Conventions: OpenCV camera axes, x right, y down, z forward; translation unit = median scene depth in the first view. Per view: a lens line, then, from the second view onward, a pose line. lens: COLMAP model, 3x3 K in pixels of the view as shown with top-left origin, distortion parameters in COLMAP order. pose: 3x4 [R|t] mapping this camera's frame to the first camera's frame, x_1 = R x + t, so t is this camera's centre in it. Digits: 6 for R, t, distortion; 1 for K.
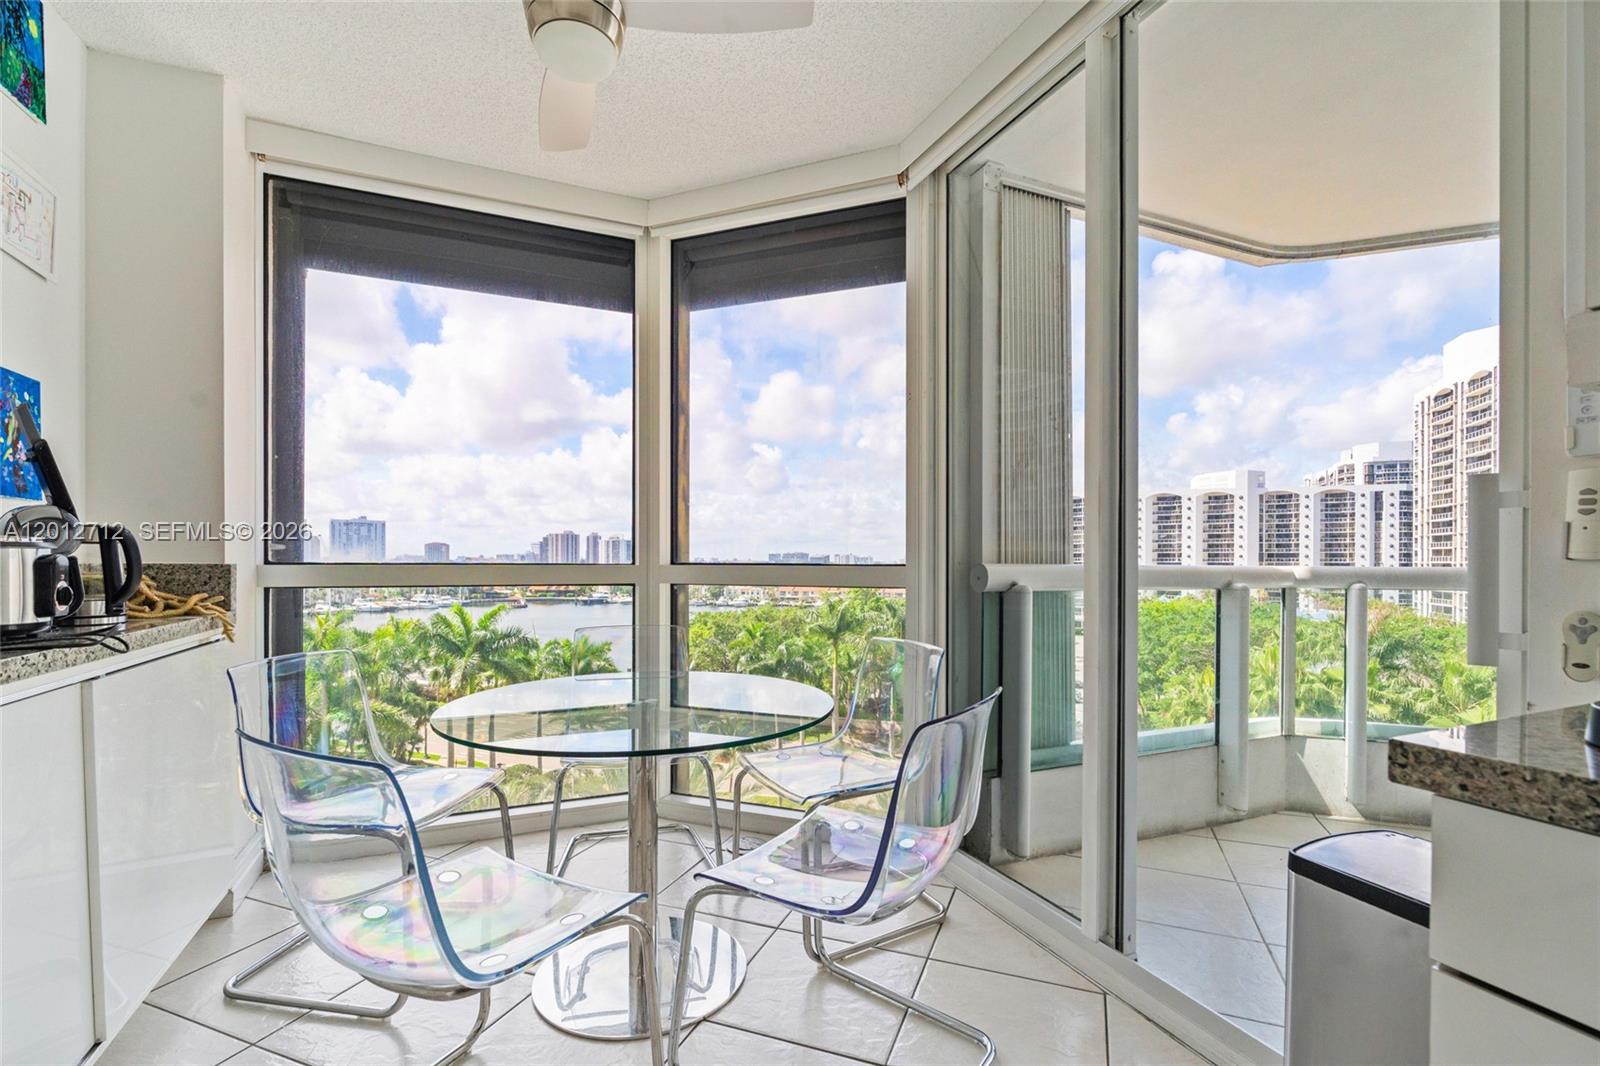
lens RADIAL K [[721.3, 0, 808.1], [0, 721.3, 564.0], [0, 0, 1]] dist [-0.001002, -0.000038]
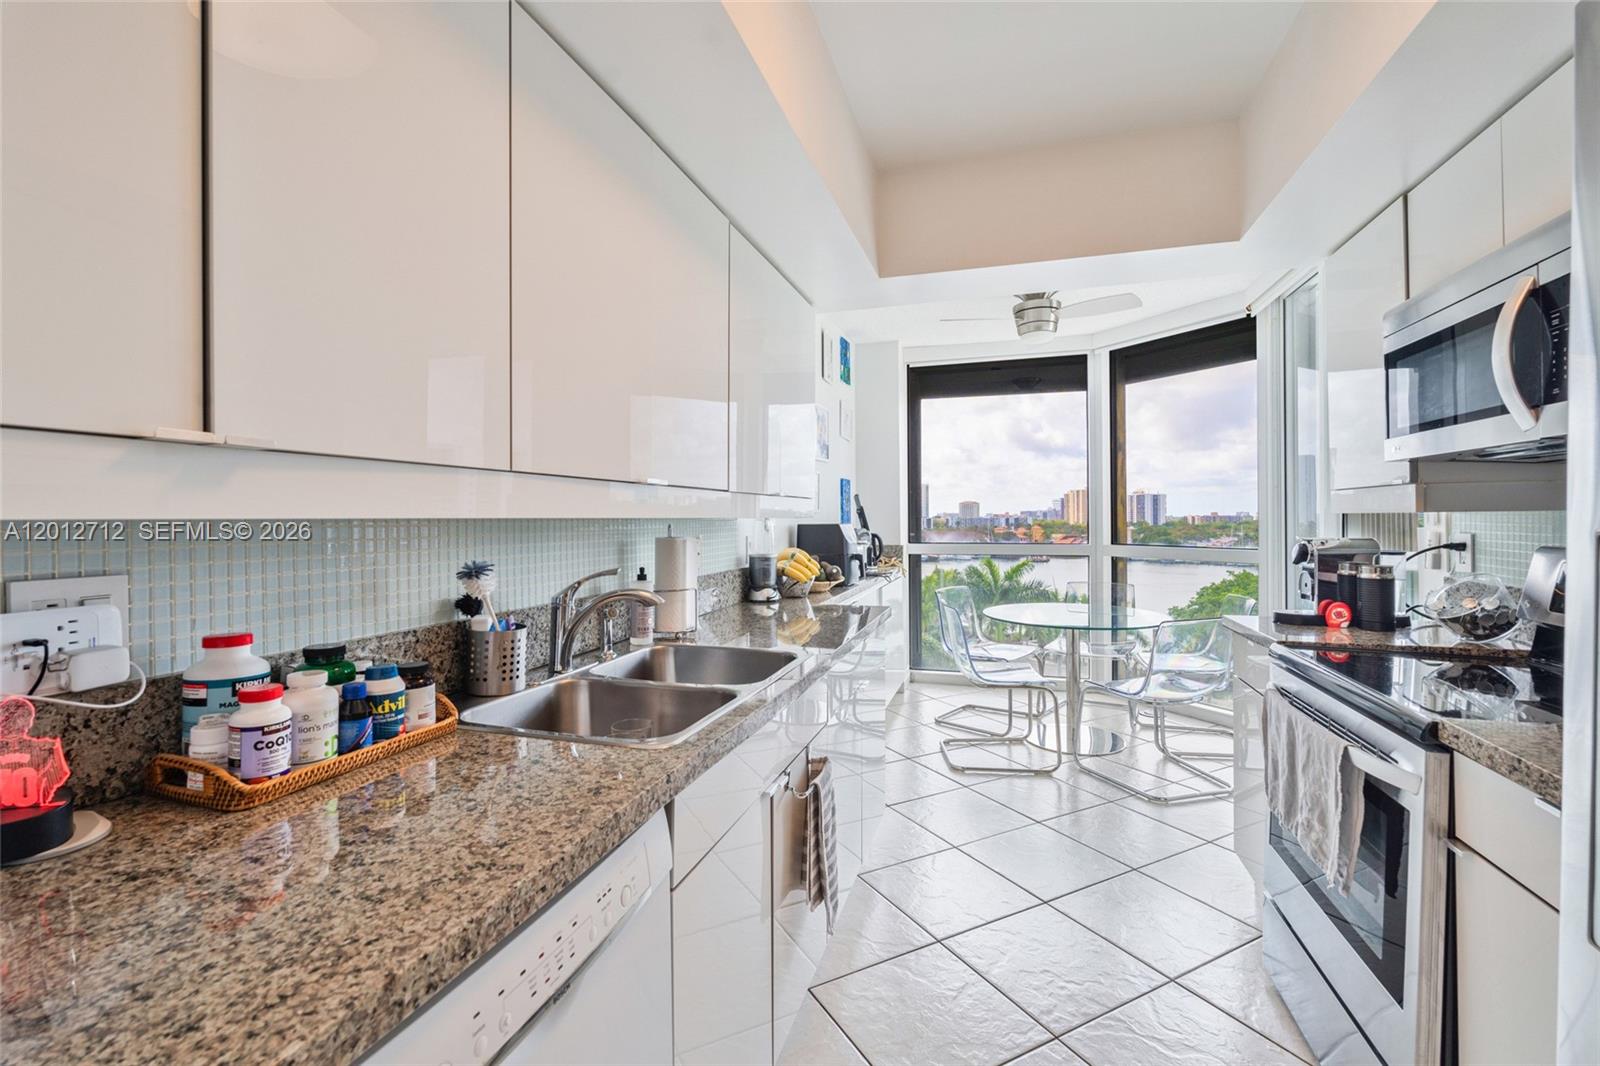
lens RADIAL K [[713.5, 0, 799.7], [0, 713.5, 515.8], [0, 0, 1]] dist [-0.000926, -0.000112]
pose [[0.759267, -0.008430, -0.650725, 0.338084], [0.005105, 0.999962, -0.006997, -0.058554], [0.650760, 0.001991, 0.759281, -0.720924]]
